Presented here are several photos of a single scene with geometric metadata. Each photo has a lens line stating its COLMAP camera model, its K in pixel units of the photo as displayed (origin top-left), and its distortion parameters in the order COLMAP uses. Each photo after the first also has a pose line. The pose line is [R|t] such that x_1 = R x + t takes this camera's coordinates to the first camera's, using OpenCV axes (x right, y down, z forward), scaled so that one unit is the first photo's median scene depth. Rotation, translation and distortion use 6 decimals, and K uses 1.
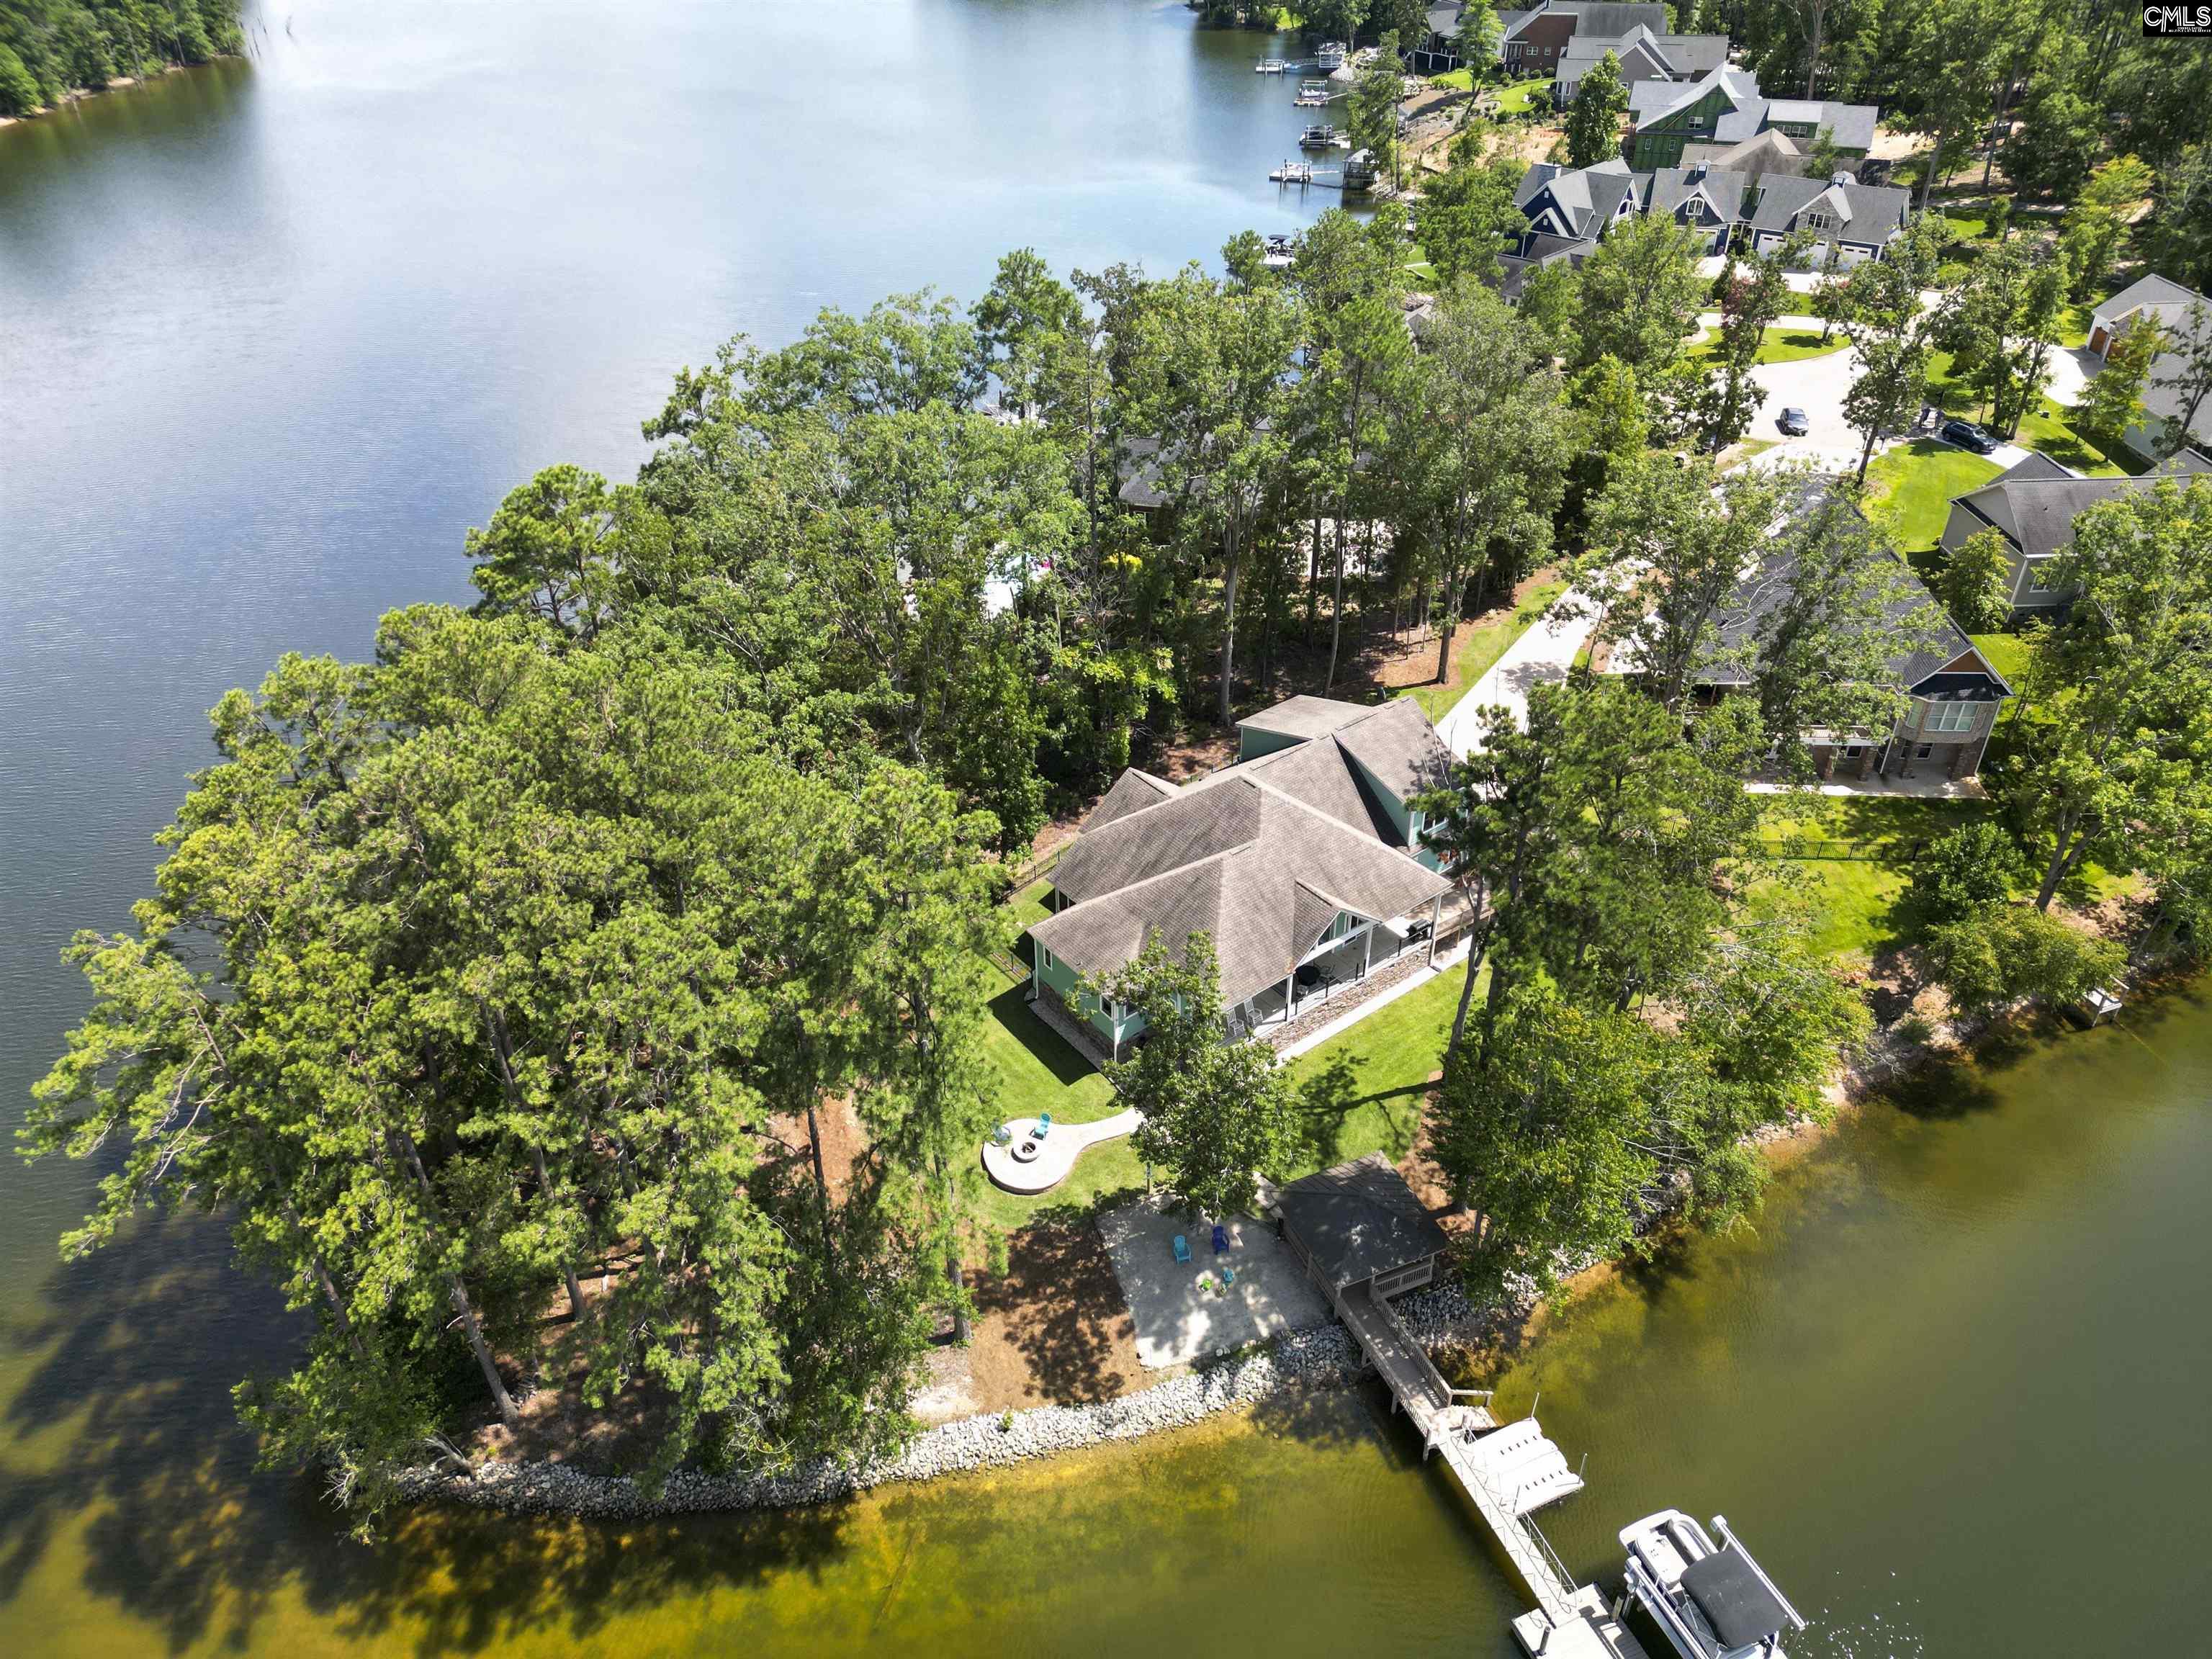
lens RADIAL K [[1561.8, 0, 1099.6], [0, 1561.8, 824.5], [0, 0, 1]] dist [0.027767, -0.011652]
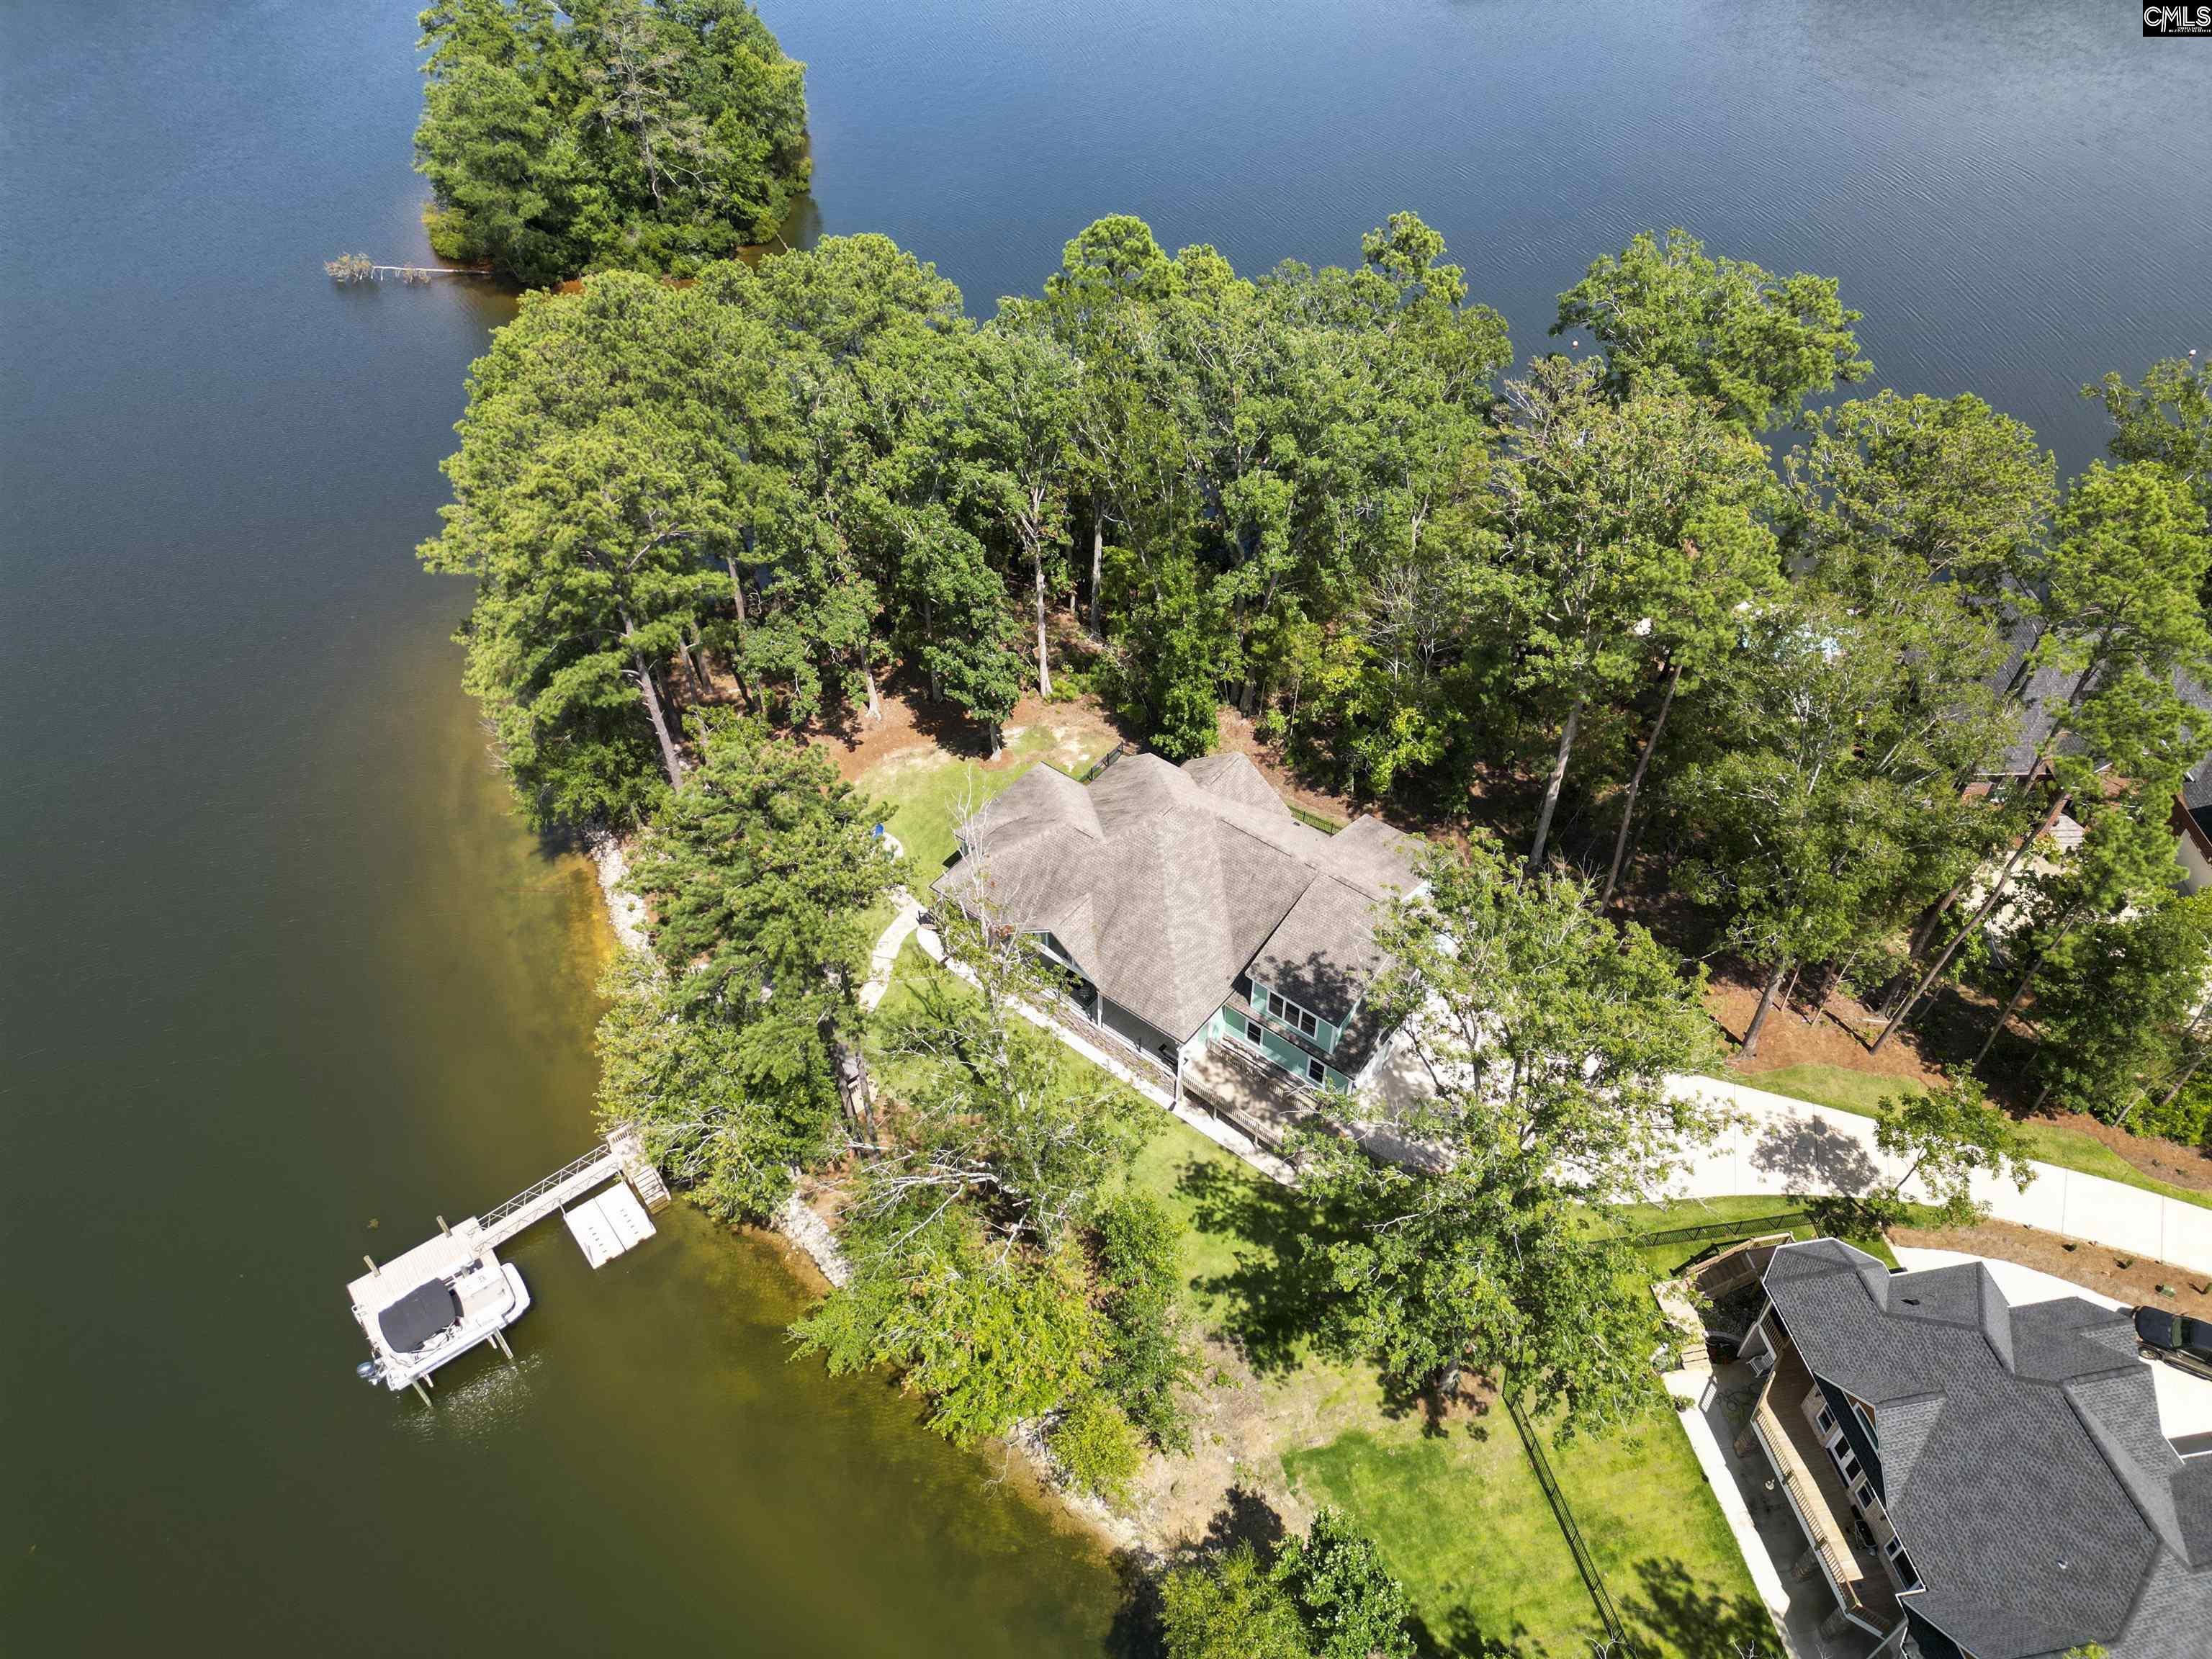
lens RADIAL K [[1561.8, 0, 1102.6], [0, 1561.8, 844.8], [0, 0, 1]] dist [0.027767, -0.011652]
pose [[0.230383, 0.698861, -0.677138, 0.919892], [-0.542516, 0.669923, 0.506834, -0.585108], [0.807837, 0.250592, 0.533482, 0.542813]]
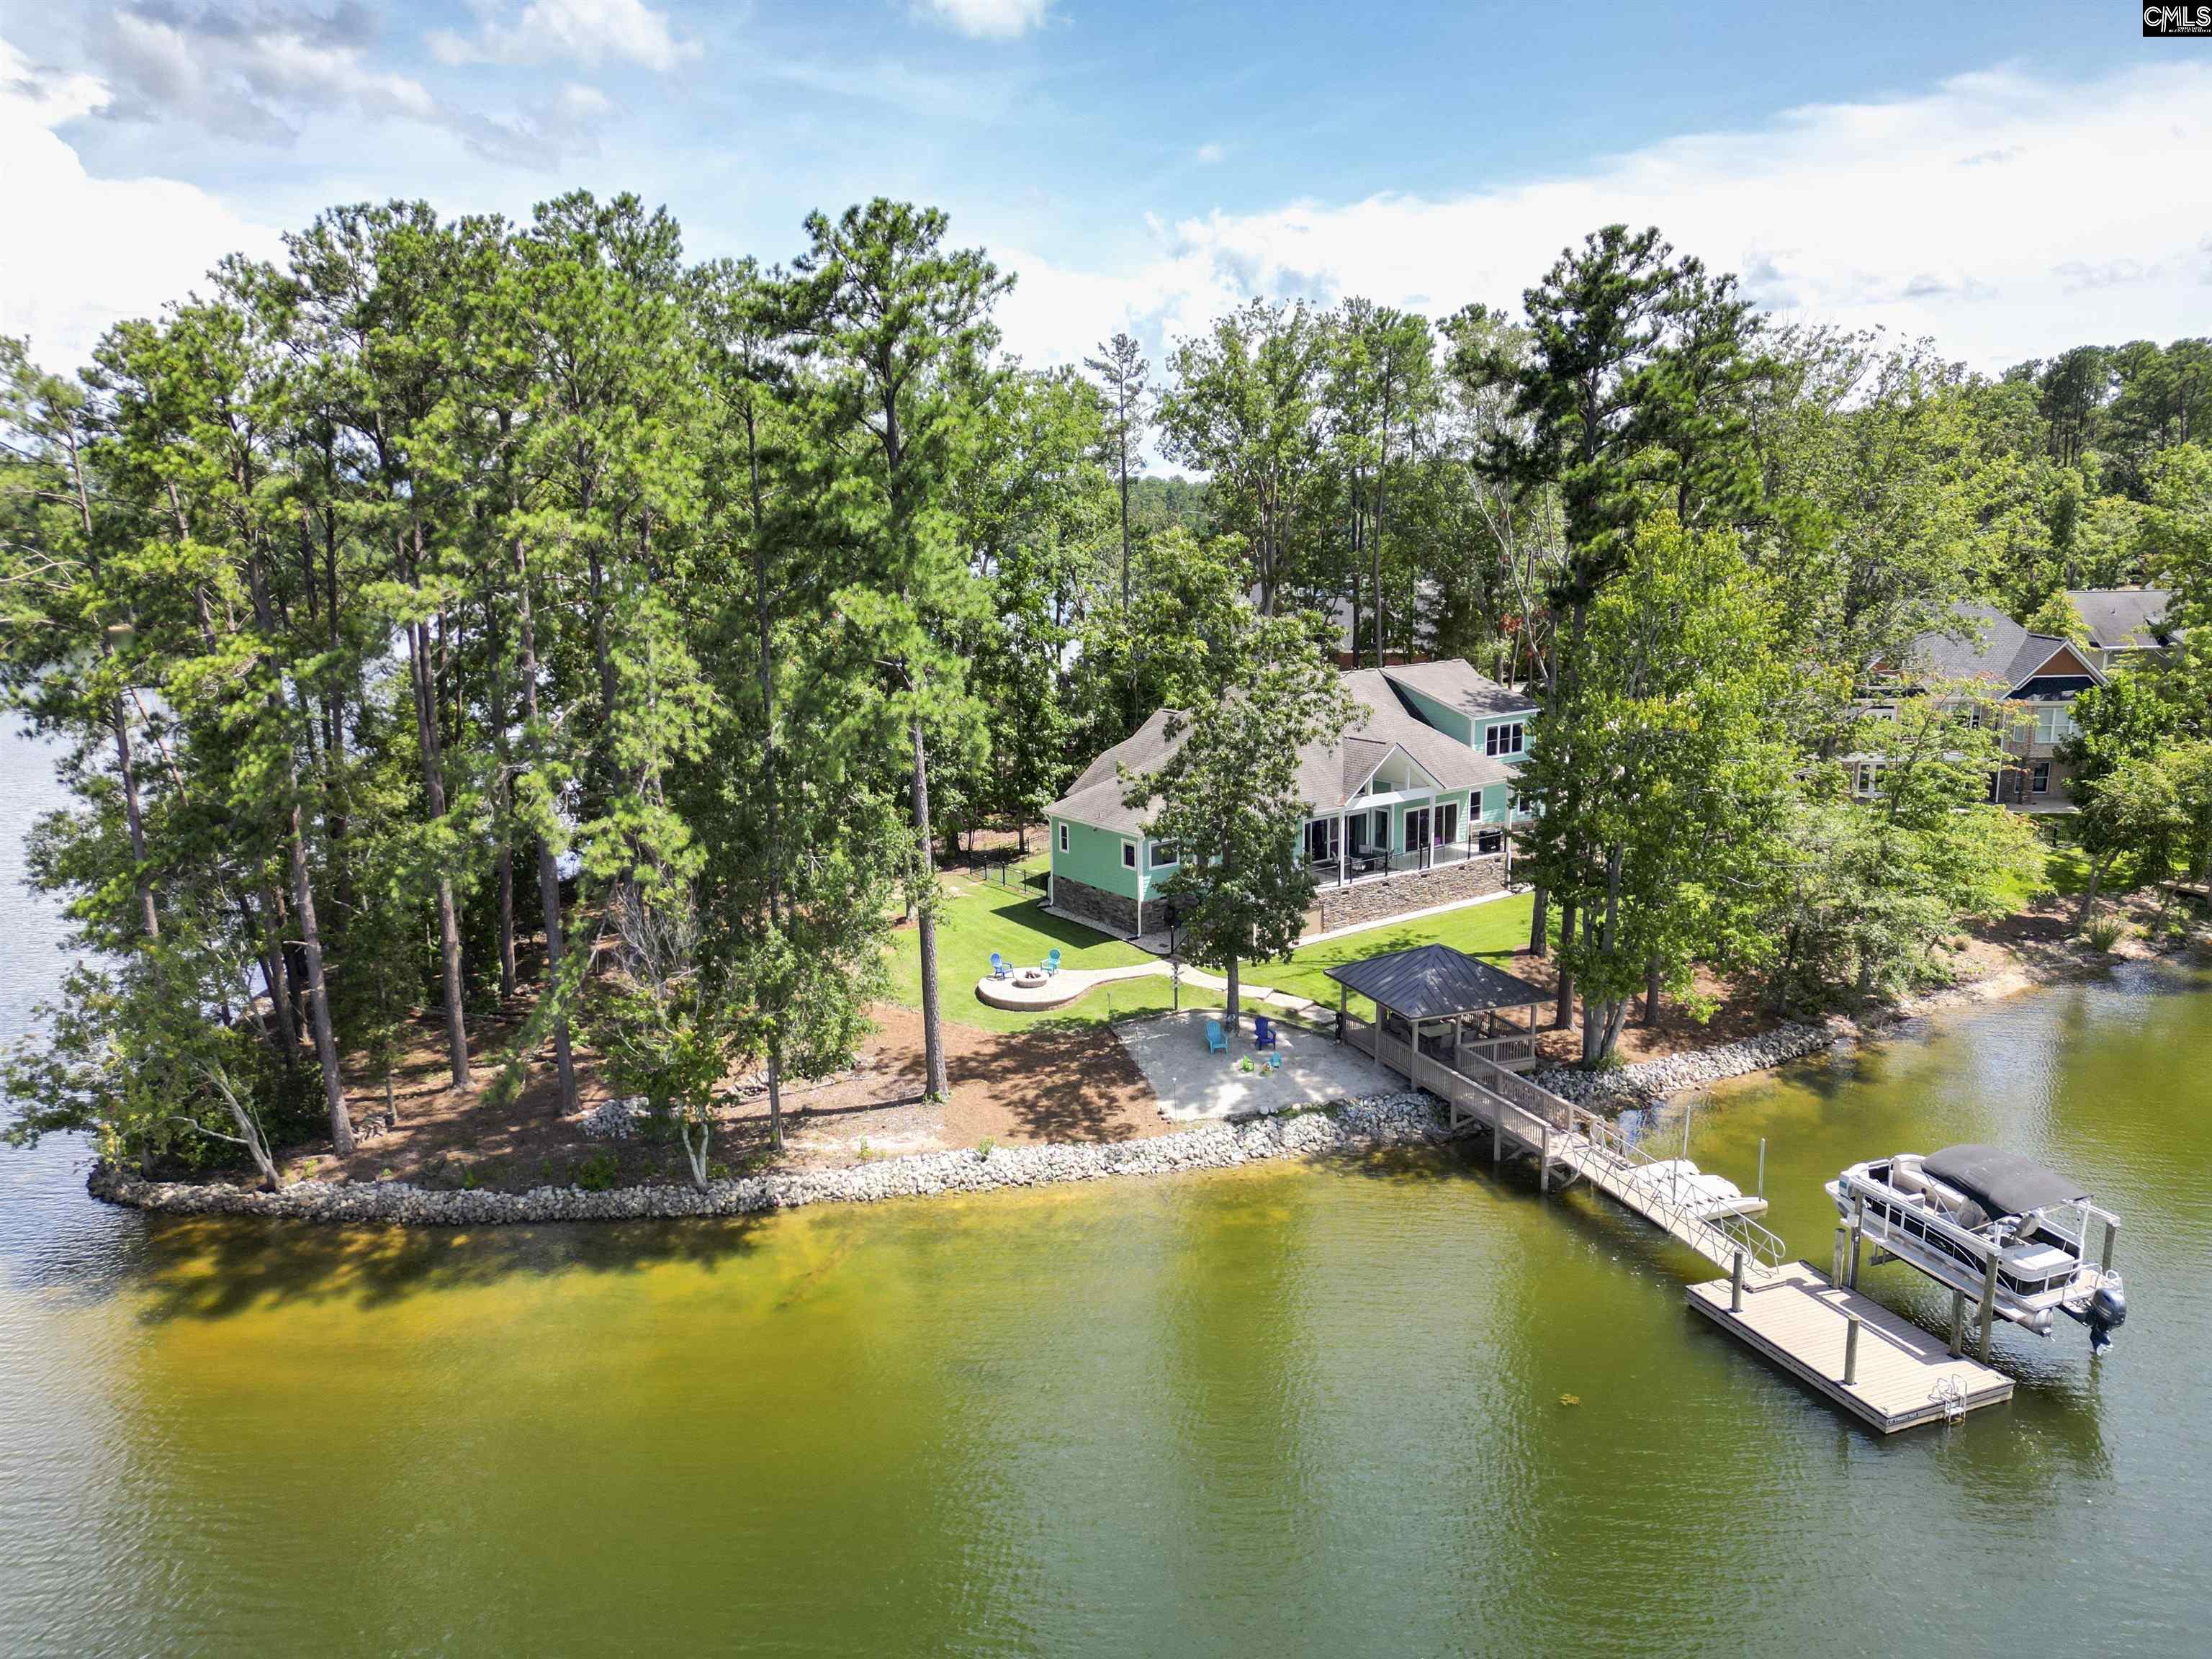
lens RADIAL K [[1561.8, 0, 1094.8], [0, 1561.8, 824.7], [0, 0, 1]] dist [0.027767, -0.011652]
pose [[0.999173, 0.005575, -0.040284, 0.023379], [-0.021423, 0.914129, -0.404856, 0.518055], [0.034568, 0.405384, 0.913493, 0.234085]]
